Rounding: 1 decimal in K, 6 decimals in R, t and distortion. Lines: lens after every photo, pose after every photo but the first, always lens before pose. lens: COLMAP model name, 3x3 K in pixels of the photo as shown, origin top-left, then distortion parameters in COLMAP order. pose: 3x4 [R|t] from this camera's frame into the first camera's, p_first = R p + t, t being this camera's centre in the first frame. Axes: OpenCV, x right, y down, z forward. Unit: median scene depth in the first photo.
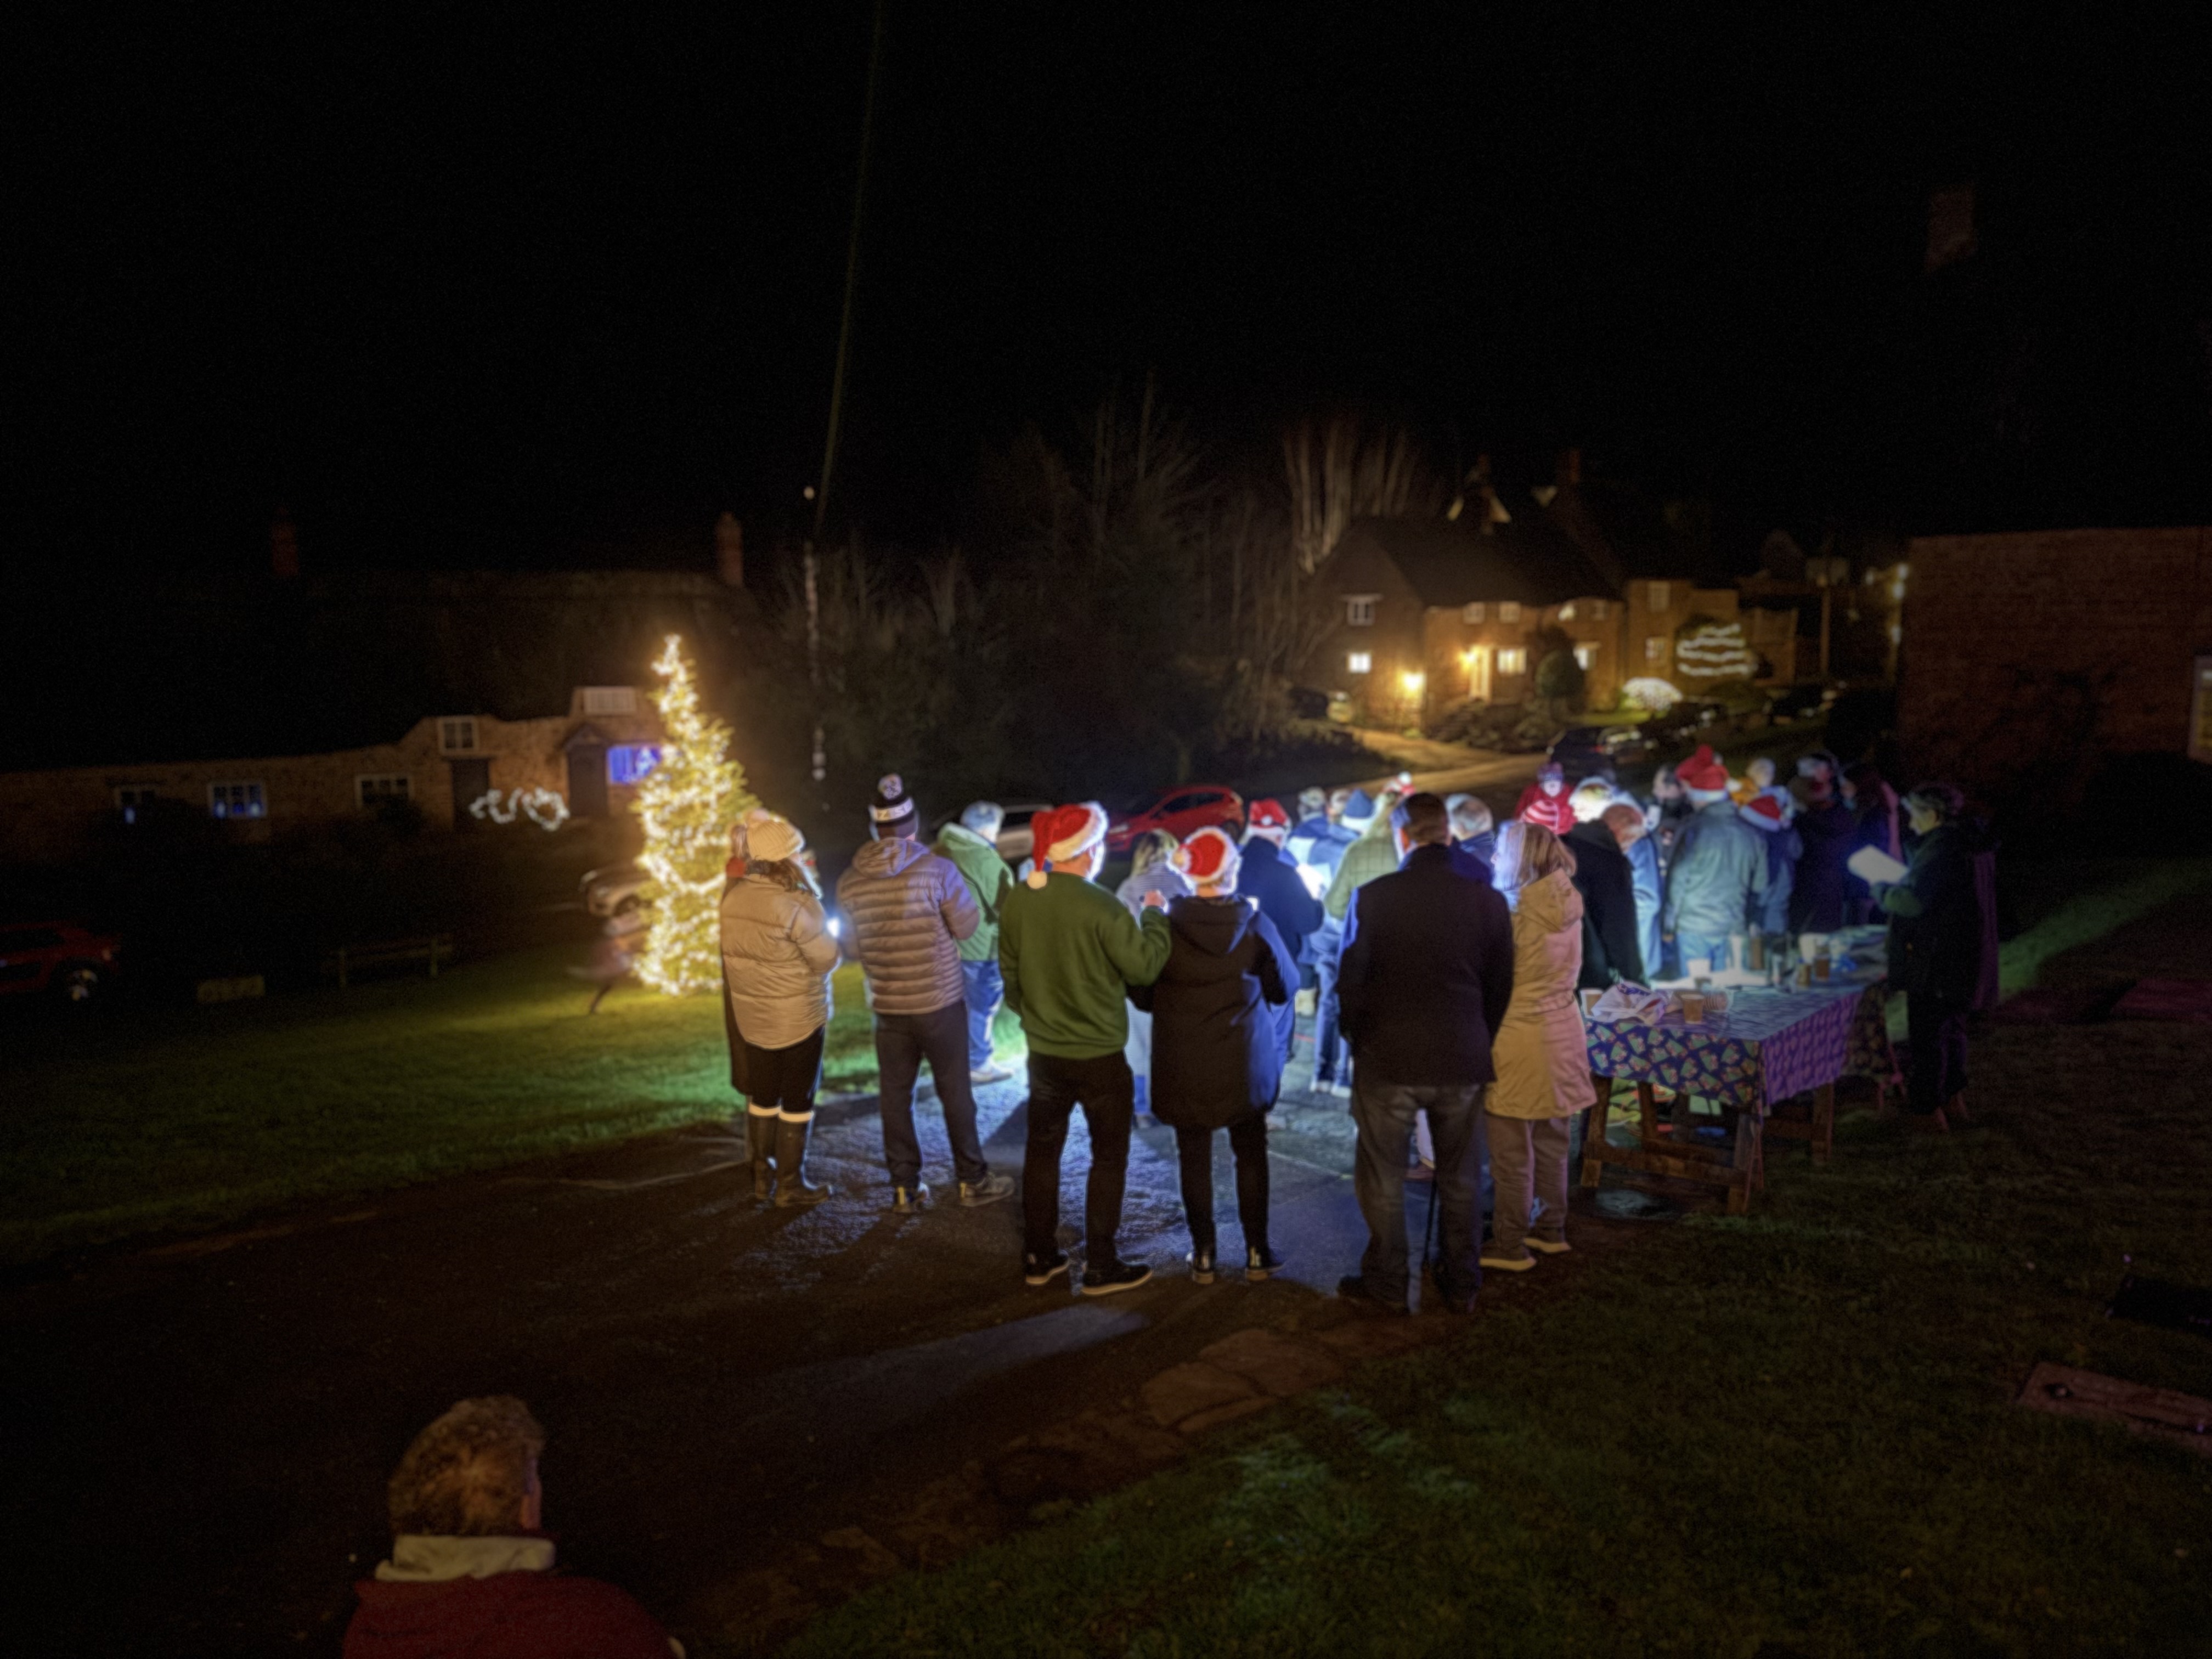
lens RADIAL K [[1628.7, 0, 1107.7], [0, 1628.7, 828.5], [0, 0, 1]] dist [0.102415, -0.000280]
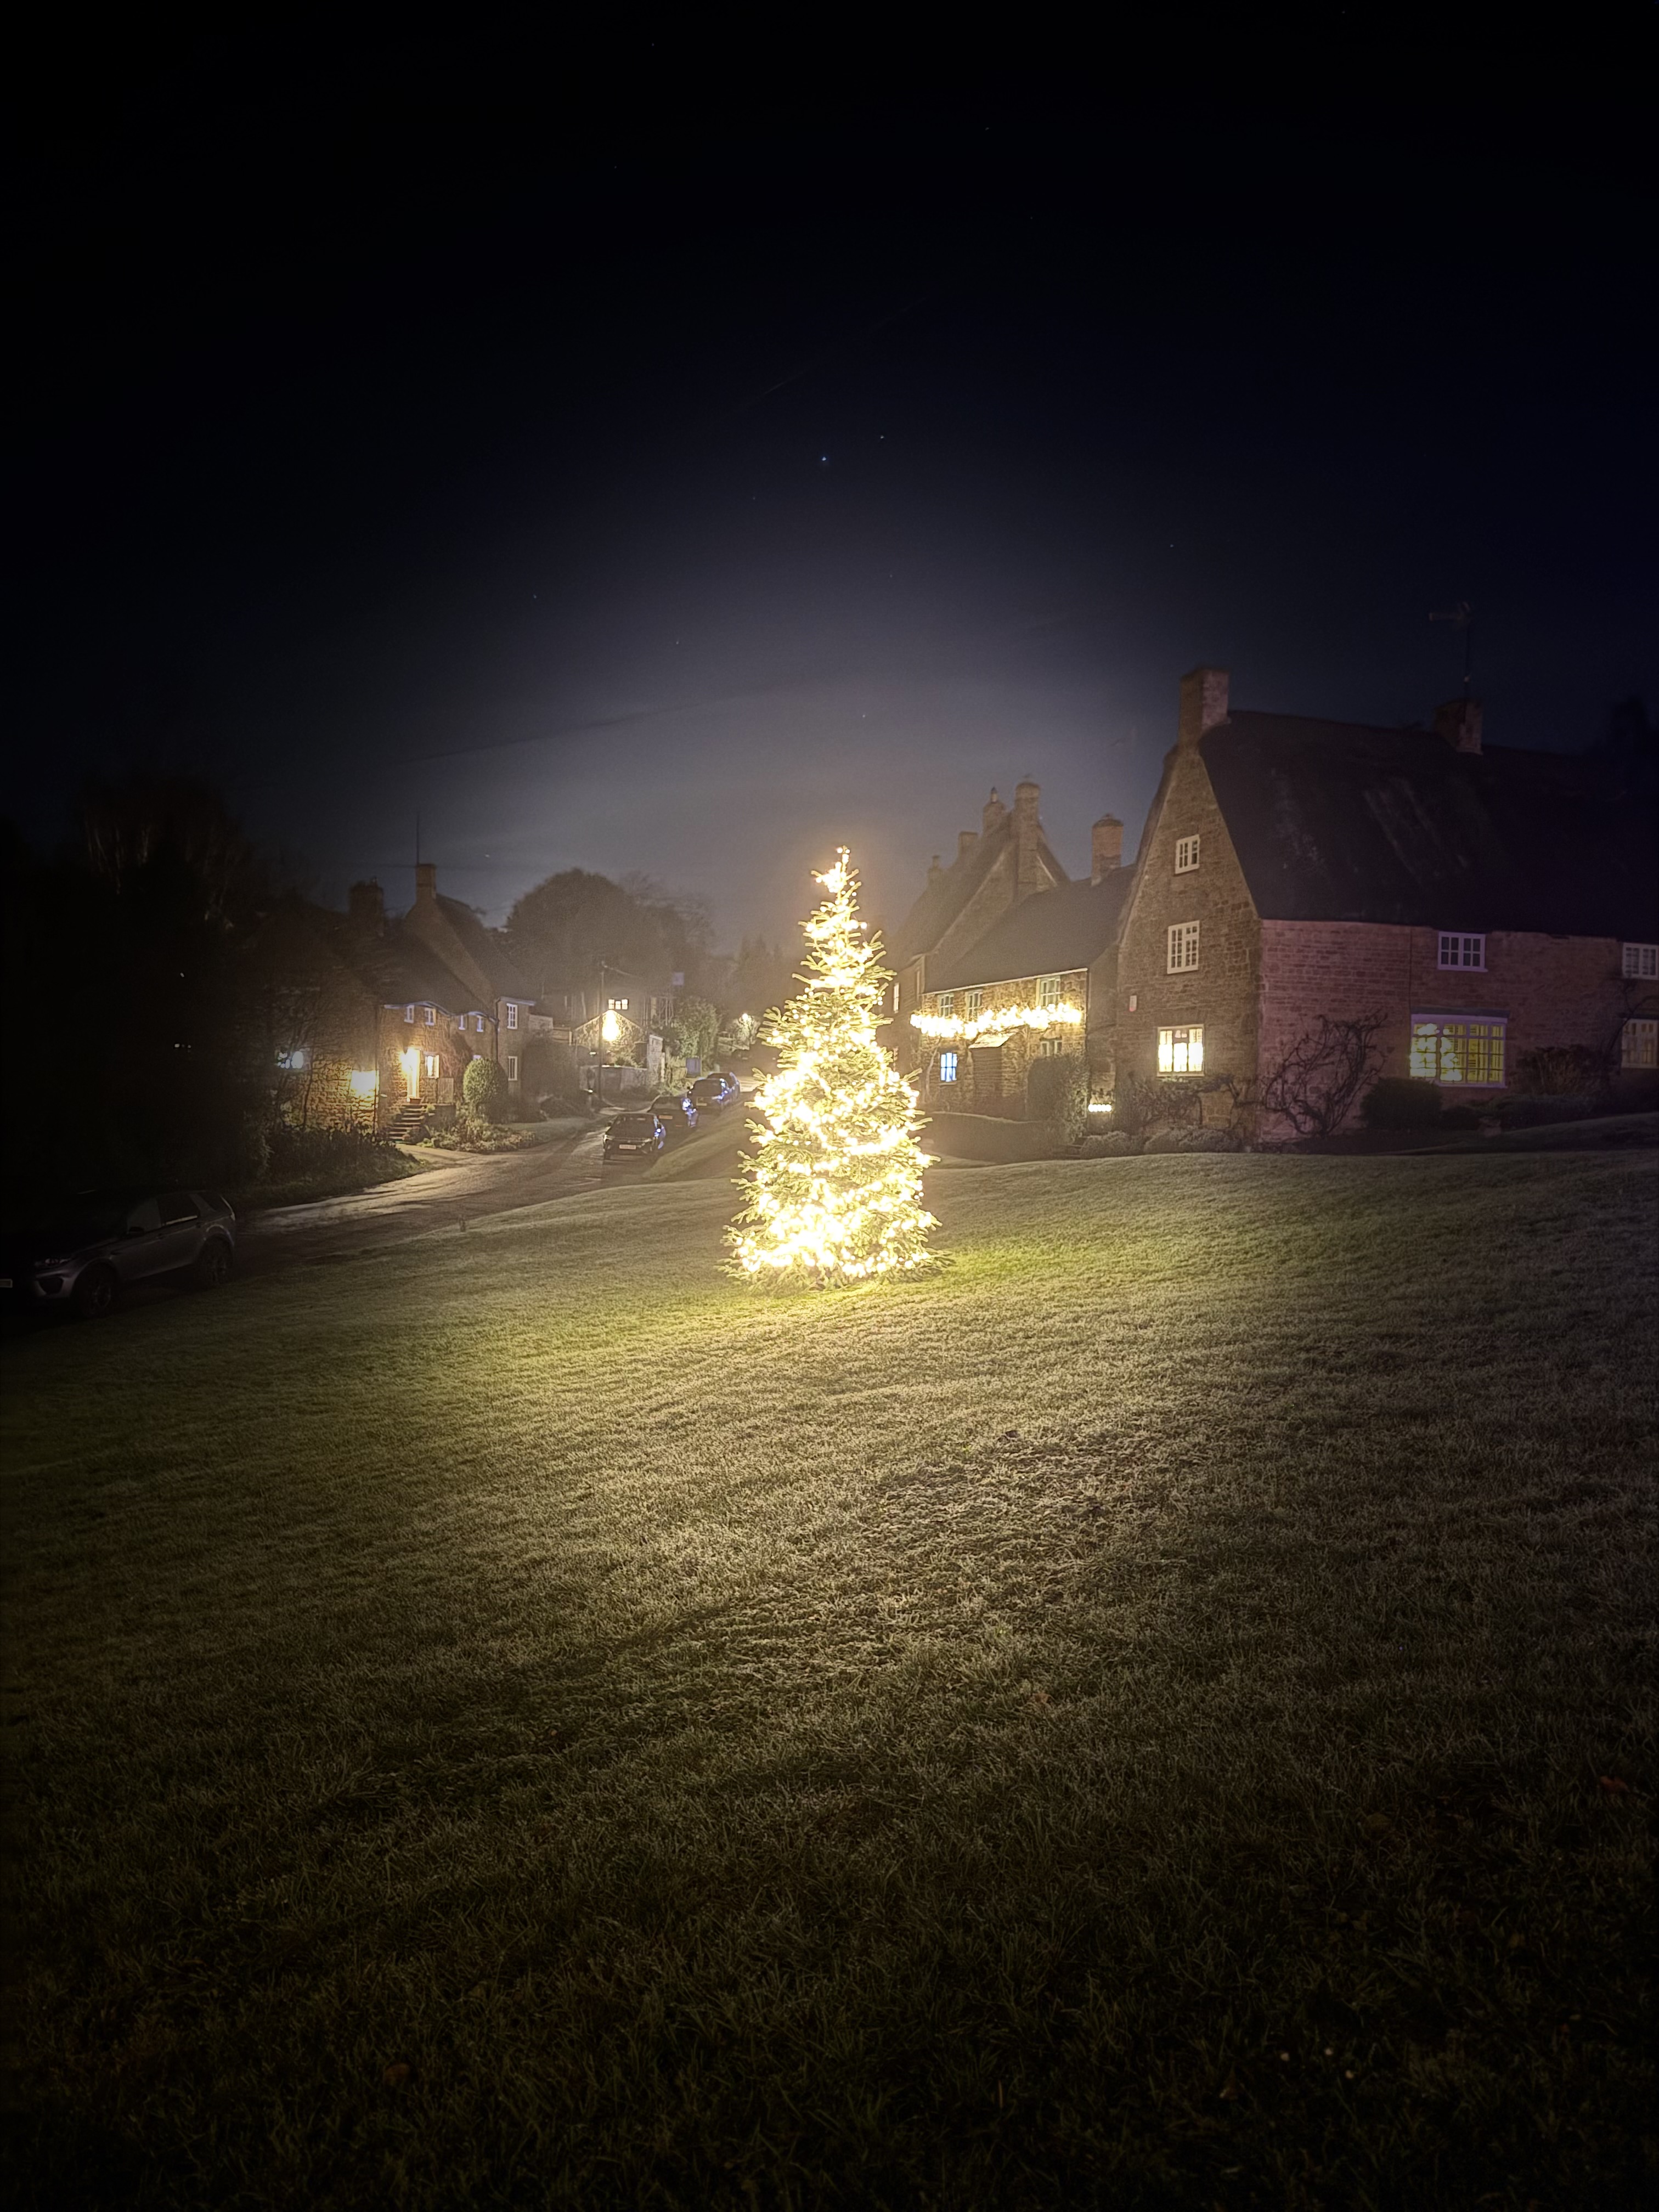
lens RADIAL K [[1628.7, 0, 832.2], [0, 1628.7, 1113.9], [0, 0, 1]] dist [0.102415, -0.000280]
pose [[0.710361, 0.010176, 0.703764, -0.284795], [0.069330, 0.994021, -0.084353, 0.027579], [-0.700415, 0.108713, 0.705408, 0.144088]]
